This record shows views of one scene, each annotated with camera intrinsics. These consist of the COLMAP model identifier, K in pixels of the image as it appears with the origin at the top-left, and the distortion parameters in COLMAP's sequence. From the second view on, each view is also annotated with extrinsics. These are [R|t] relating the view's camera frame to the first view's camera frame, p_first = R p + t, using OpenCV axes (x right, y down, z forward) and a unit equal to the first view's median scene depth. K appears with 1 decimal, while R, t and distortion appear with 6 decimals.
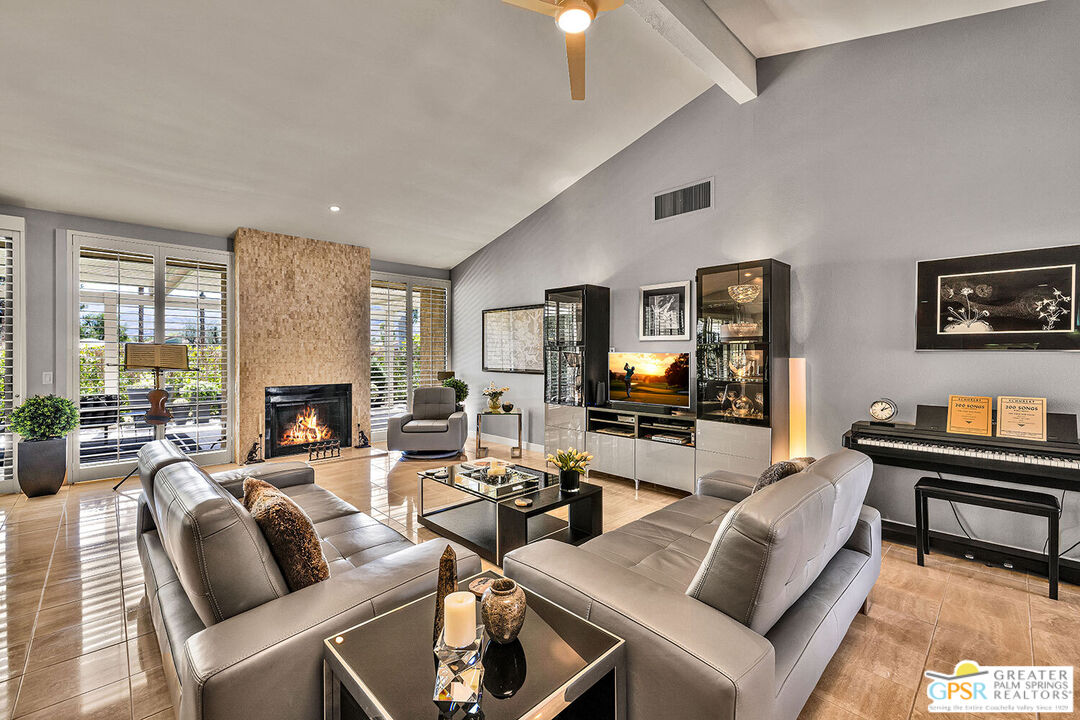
lens RADIAL K [[460.3, 0, 535.4], [0, 460.3, 354.9], [0, 0, 1]] dist [0.000120, 0.000061]
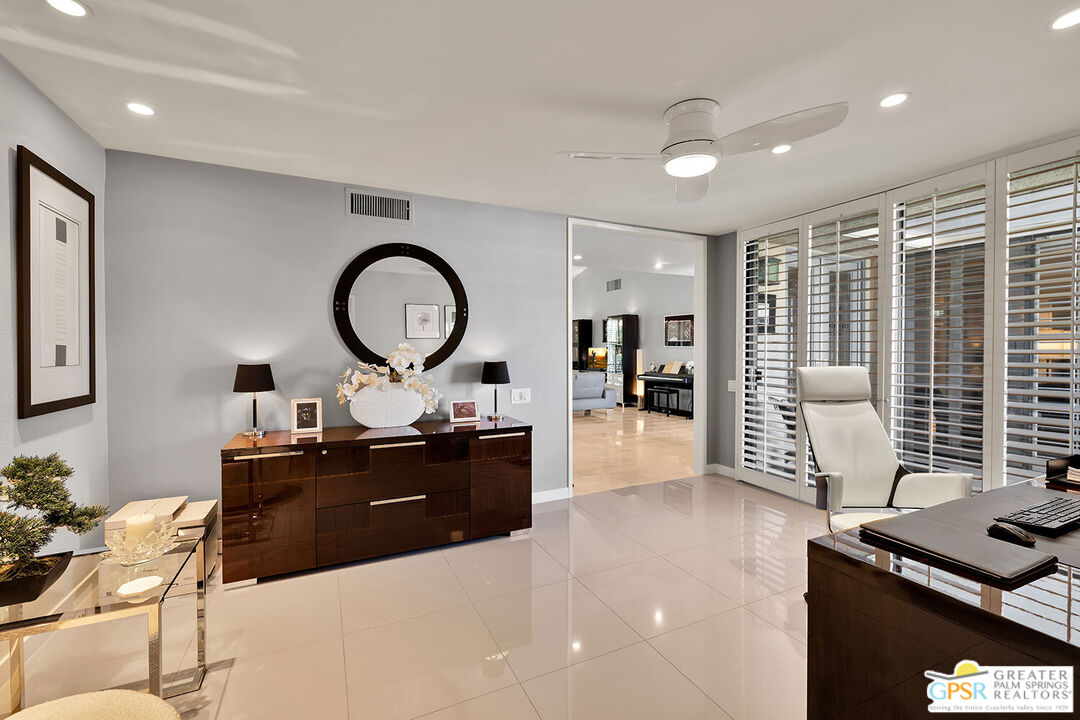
lens RADIAL K [[460.3, 0, 535.4], [0, 460.3, 354.9], [0, 0, 1]] dist [0.000120, 0.000061]
pose [[0.949250, 0.004331, -0.314492, 0.676089], [-0.002072, 0.999970, 0.007516, 0.015156], [0.314515, -0.006483, 0.949230, -1.401472]]
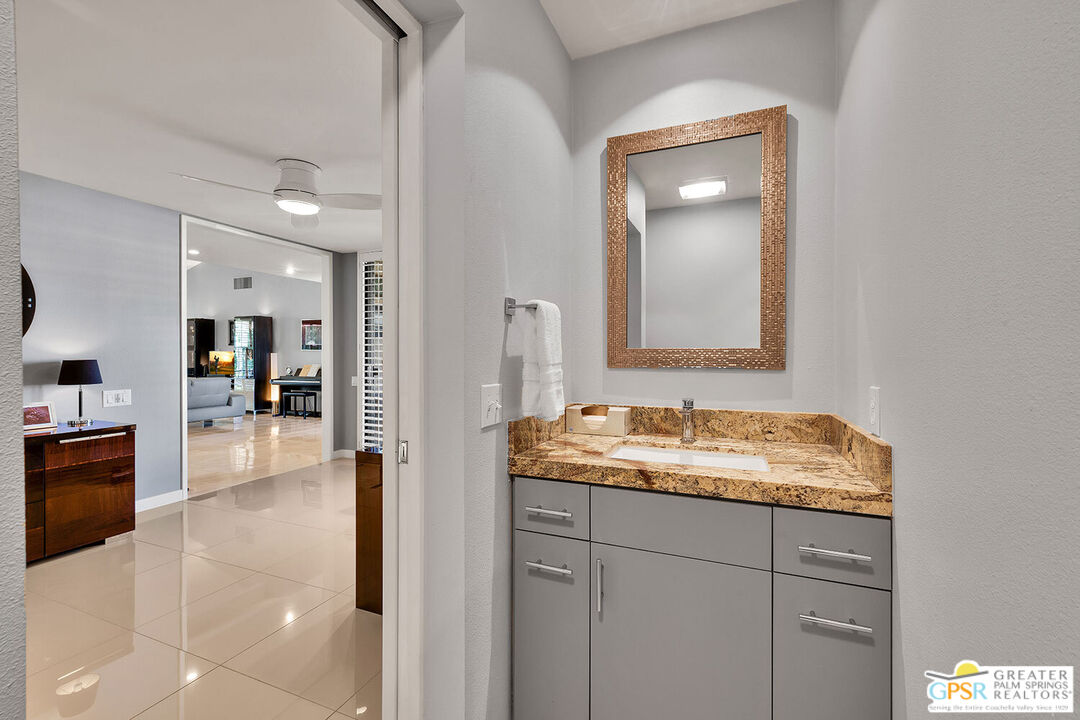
lens RADIAL K [[460.3, 0, 535.4], [0, 460.3, 354.9], [0, 0, 1]] dist [0.000120, 0.000061]
pose [[0.917495, 0.000773, 0.397746, 0.715532], [0.001780, 0.999980, -0.006049, 0.027090], [-0.397743, 0.006258, 0.917476, -1.566264]]
